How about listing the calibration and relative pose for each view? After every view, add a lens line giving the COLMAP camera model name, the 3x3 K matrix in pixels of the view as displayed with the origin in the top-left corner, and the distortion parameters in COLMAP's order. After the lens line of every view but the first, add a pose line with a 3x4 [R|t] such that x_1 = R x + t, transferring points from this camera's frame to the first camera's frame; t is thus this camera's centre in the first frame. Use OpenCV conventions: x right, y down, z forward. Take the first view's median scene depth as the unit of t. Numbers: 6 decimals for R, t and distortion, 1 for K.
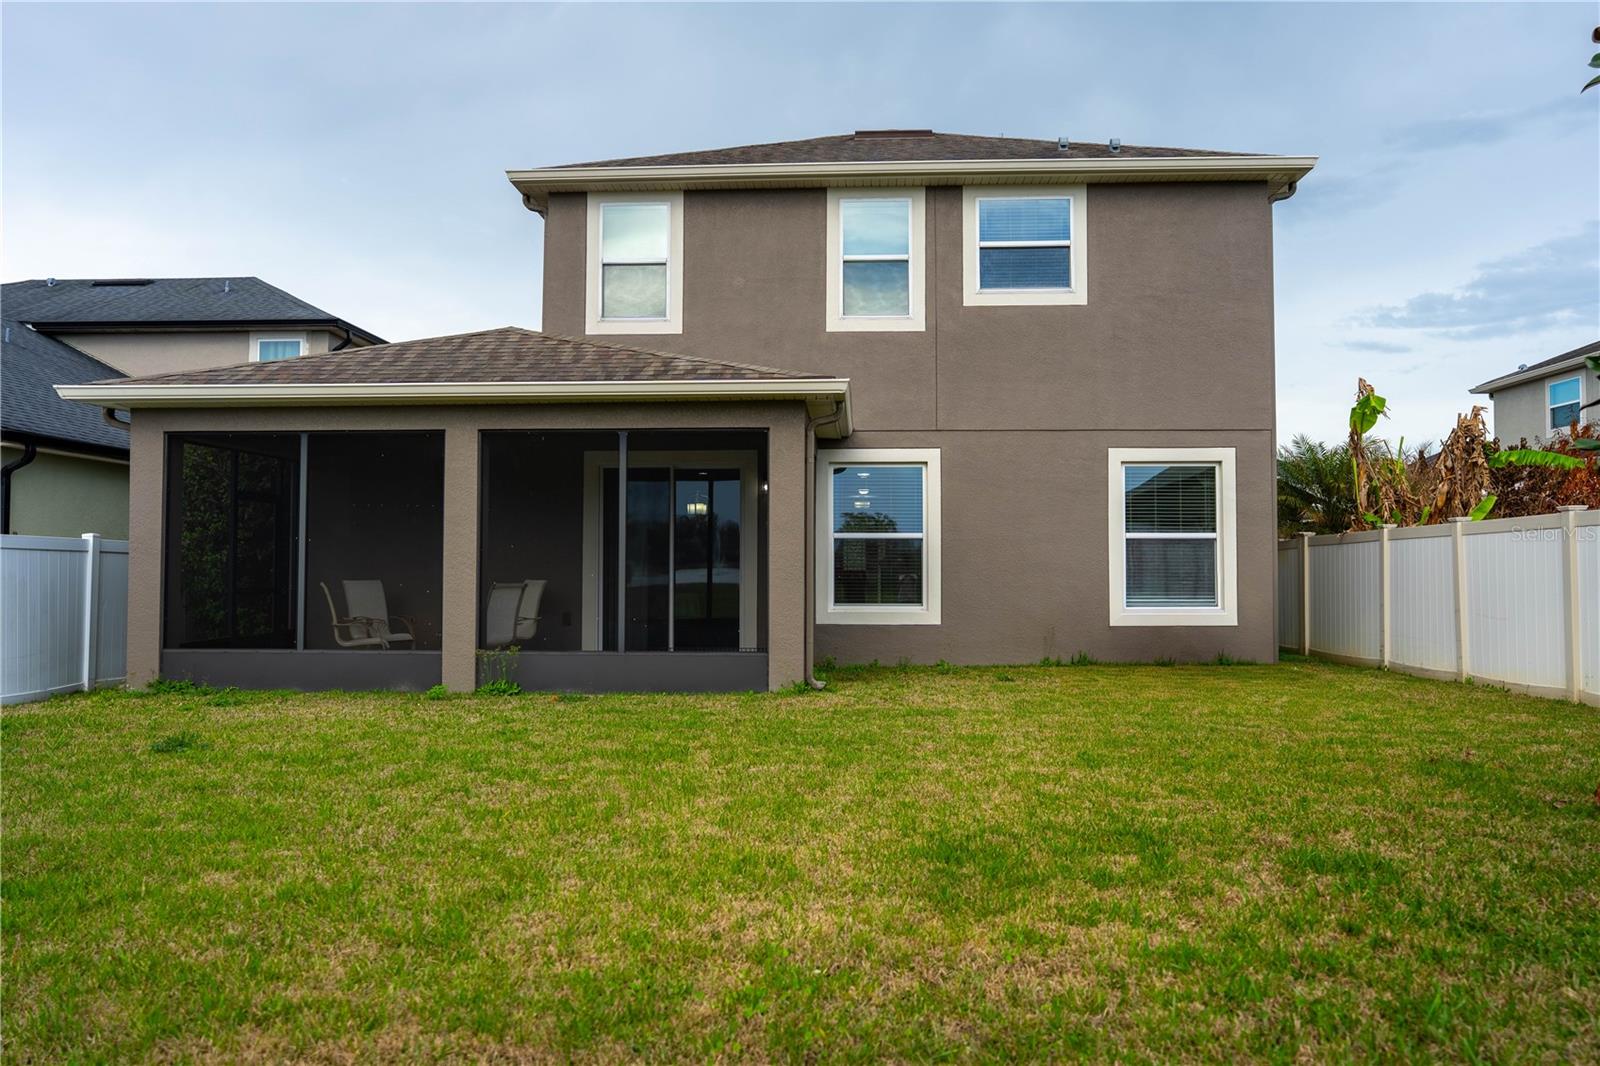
lens RADIAL K [[1104.2, 0, 800.7], [0, 1104.2, 521.8], [0, 0, 1]] dist [-0.013962, 0.017949]
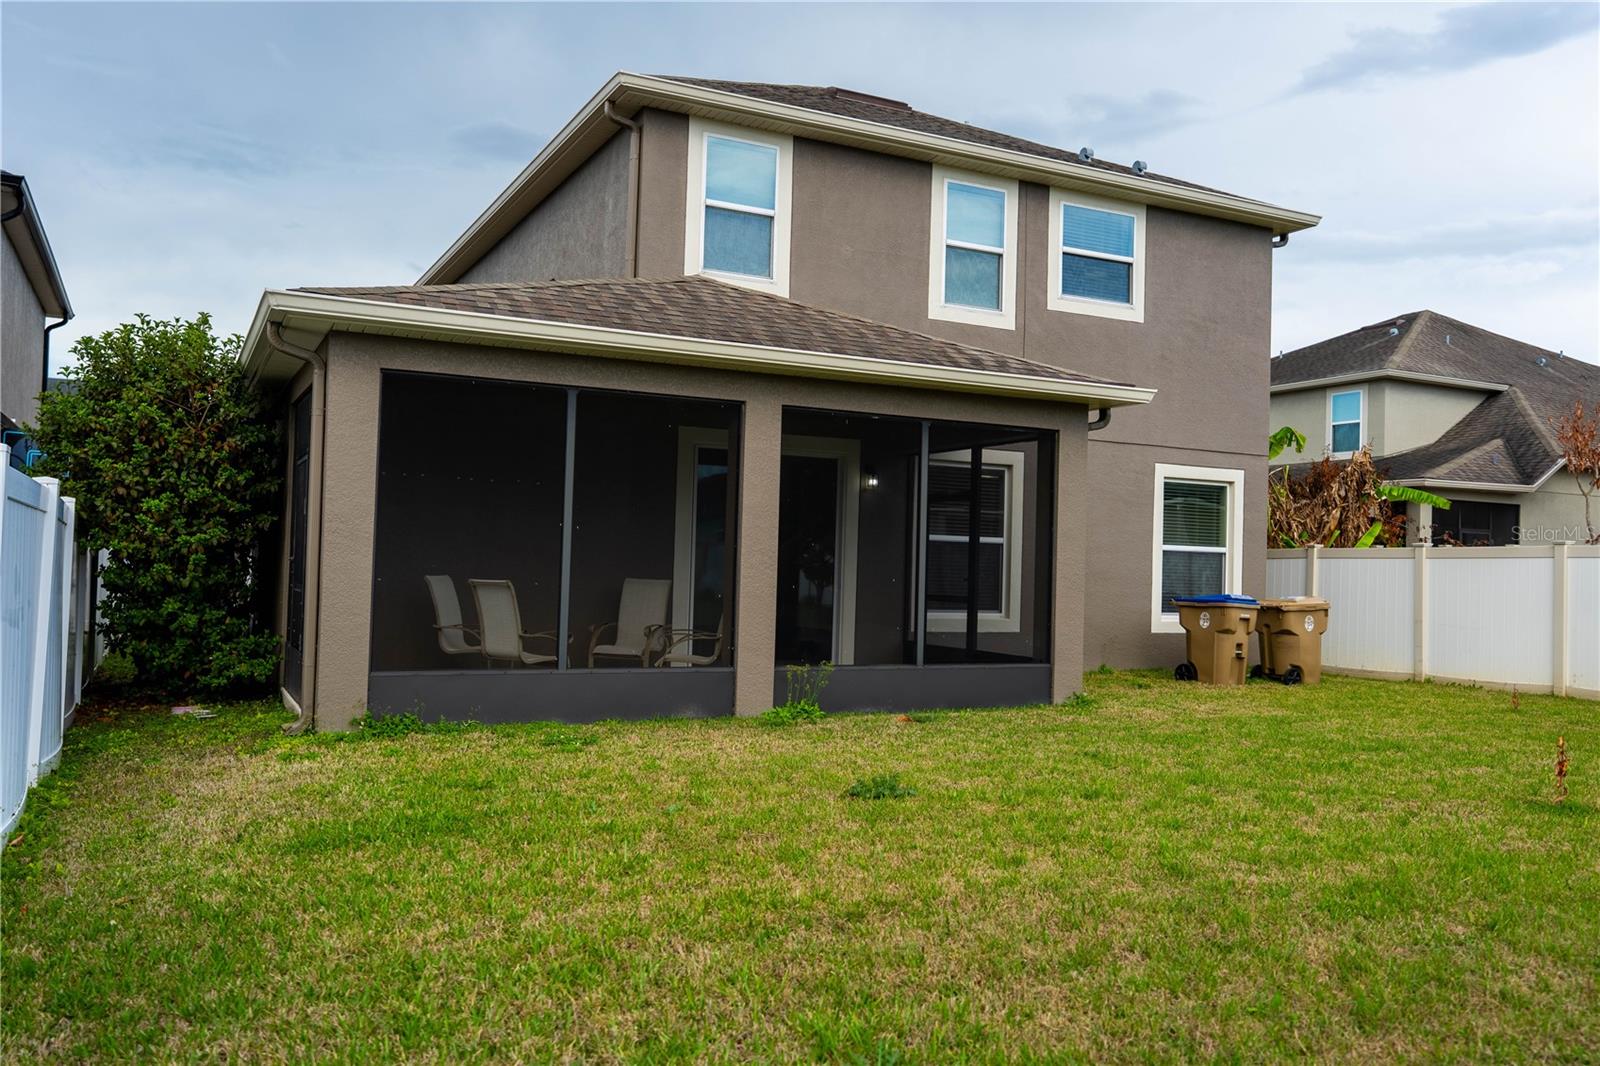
lens RADIAL K [[1279.3, 0, 803.4], [0, 1279.3, 530.0], [0, 0, 1]] dist [0.019669, 0.026196]
pose [[0.866950, 0.037537, 0.496980, -0.604129], [-0.047691, 0.998832, 0.007752, 0.002662], [-0.496108, -0.030422, 0.867728, 0.109716]]
